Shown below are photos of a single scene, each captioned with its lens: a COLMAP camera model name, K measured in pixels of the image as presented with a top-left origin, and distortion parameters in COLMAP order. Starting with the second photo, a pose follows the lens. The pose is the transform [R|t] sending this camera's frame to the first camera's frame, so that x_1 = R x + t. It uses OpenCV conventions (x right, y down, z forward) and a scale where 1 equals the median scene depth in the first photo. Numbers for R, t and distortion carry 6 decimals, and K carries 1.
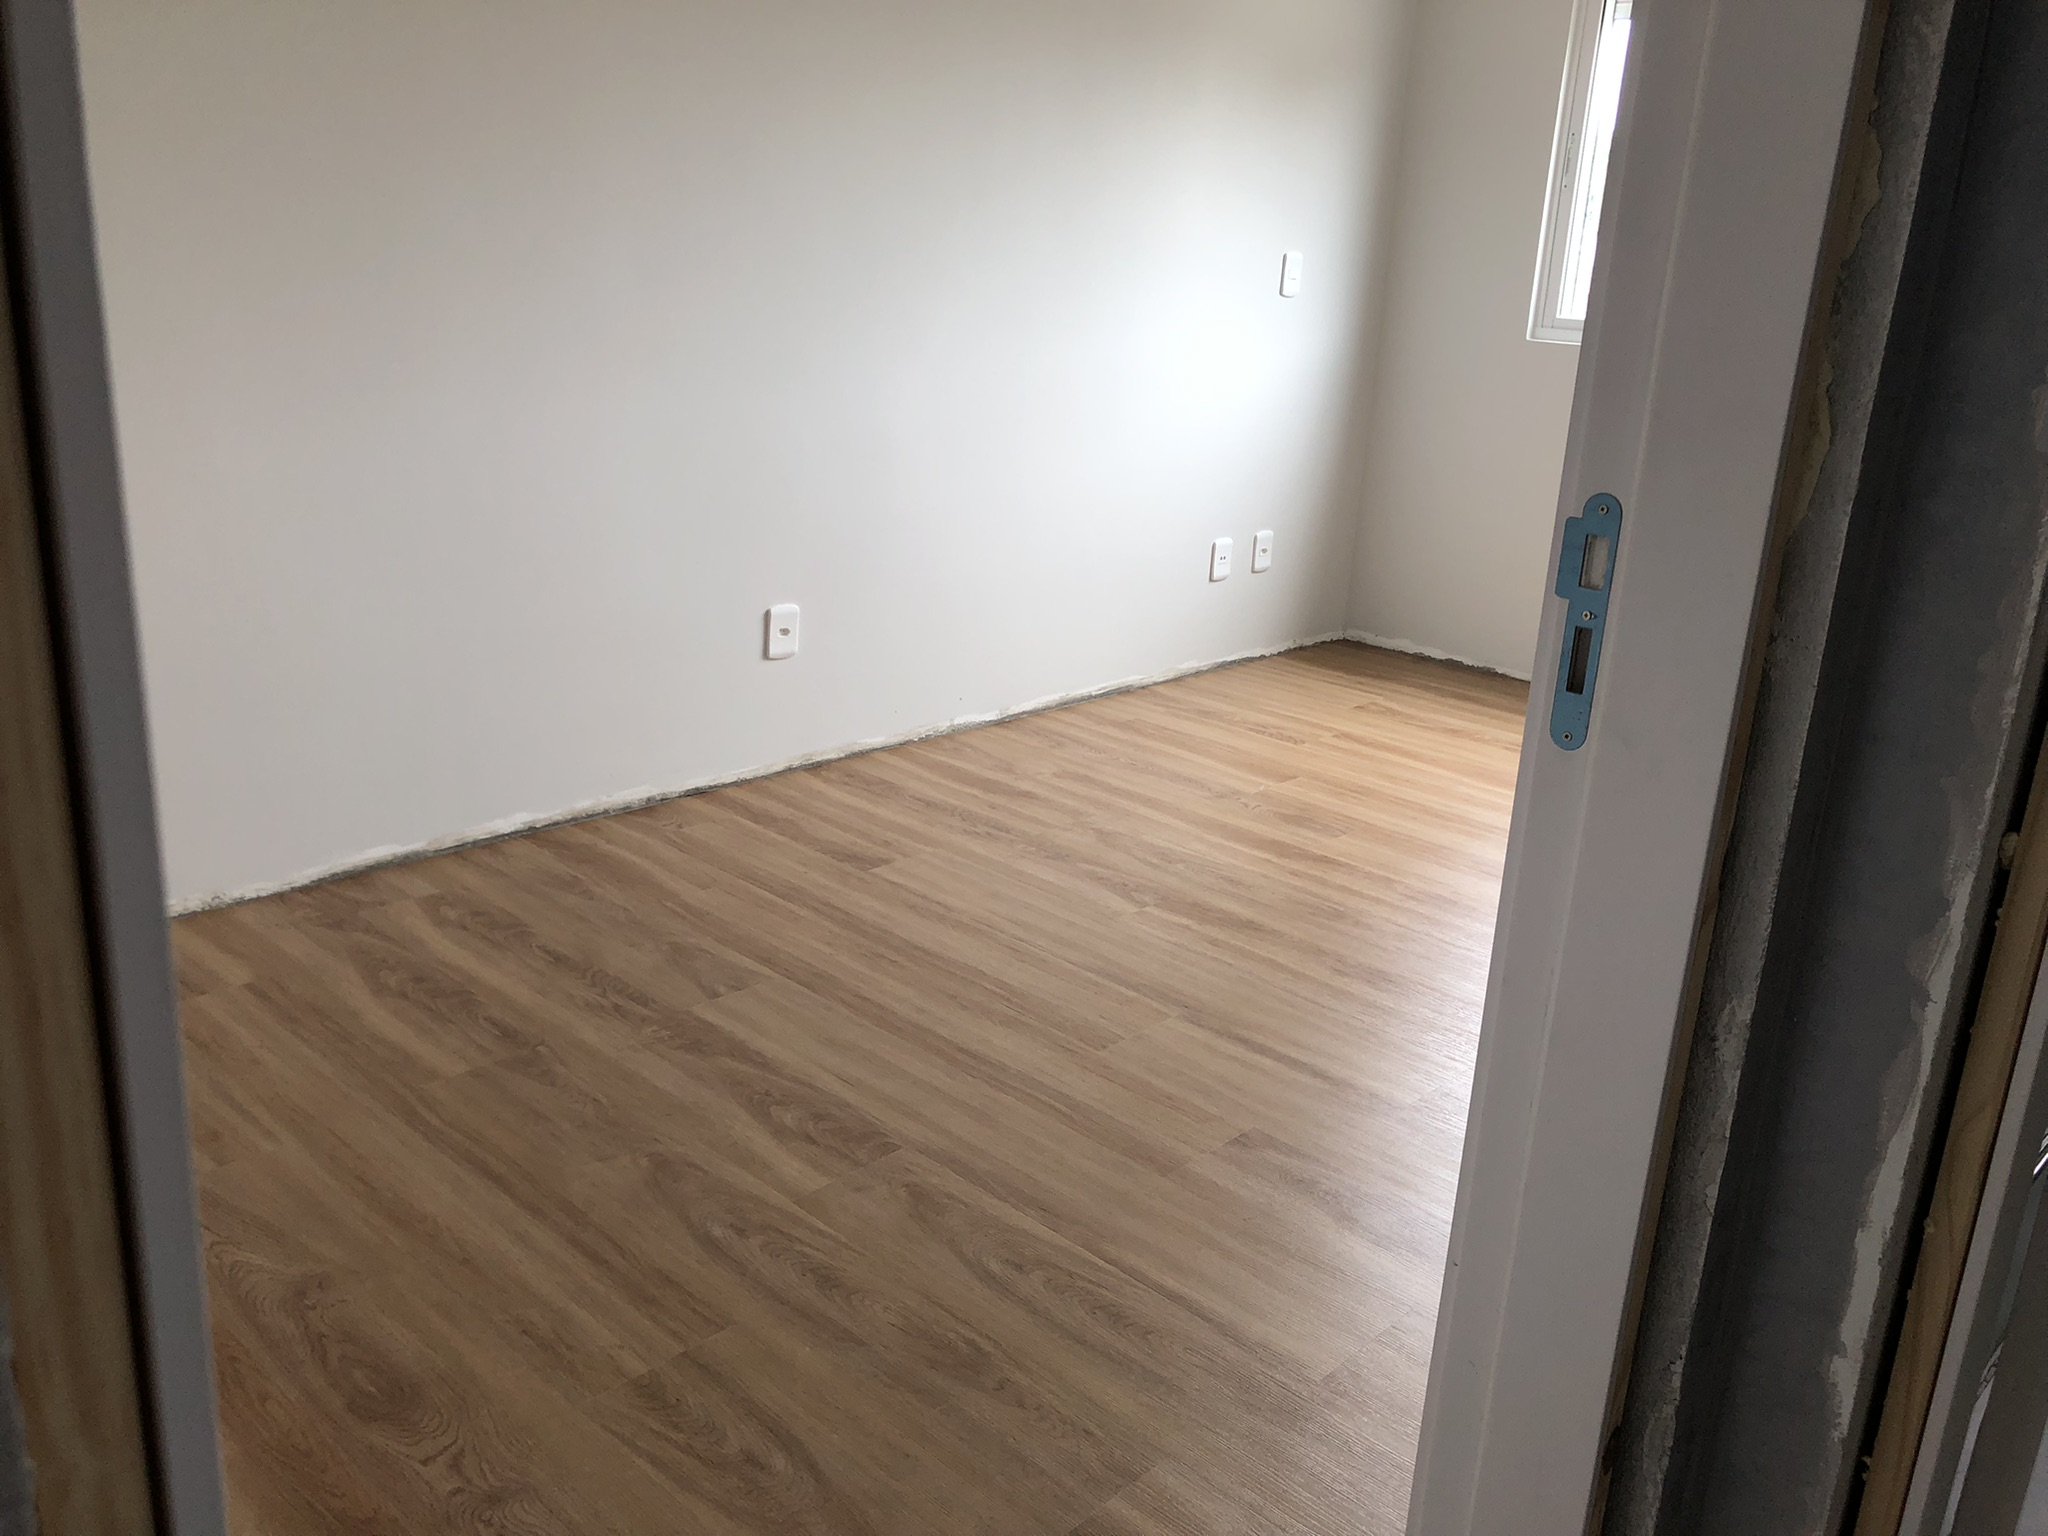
lens RADIAL K [[1651.2, 0, 1024.0], [0, 1651.2, 768.0], [0, 0, 1]] dist [0.101349, -0.327407]
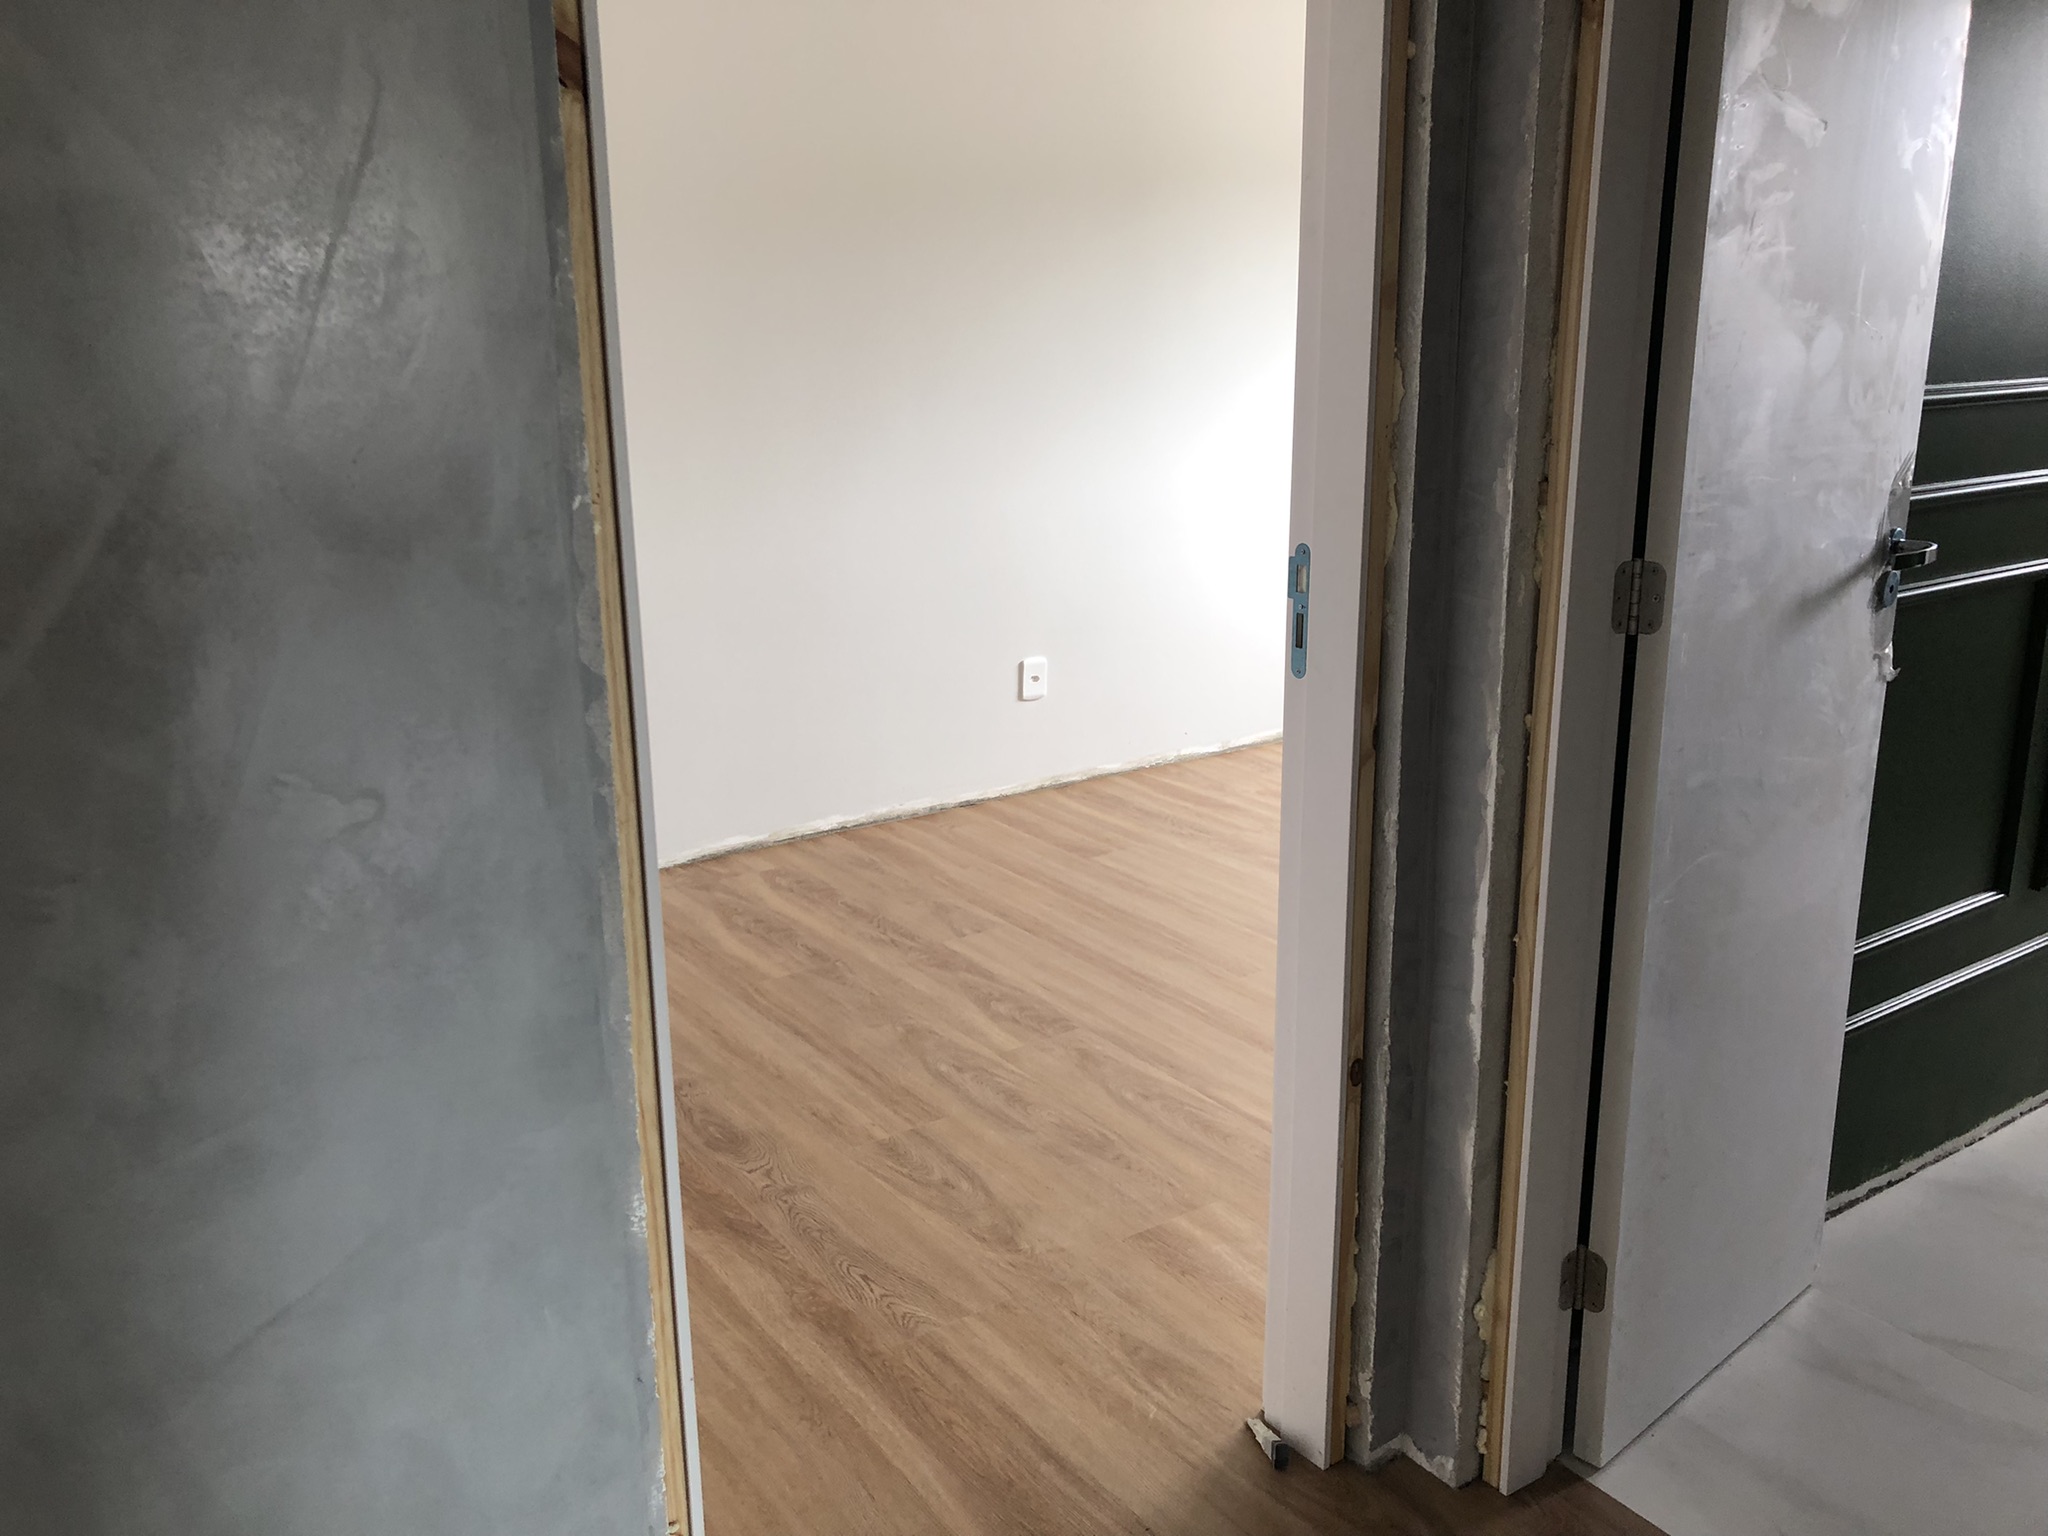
lens RADIAL K [[1651.2, 0, 1024.0], [0, 1651.2, 768.0], [0, 0, 1]] dist [0.101349, -0.327407]
pose [[0.978596, -0.010222, -0.205539, 0.146305], [0.000076, 0.998783, -0.049311, 0.066685], [0.205793, 0.048240, 0.977406, -0.332288]]
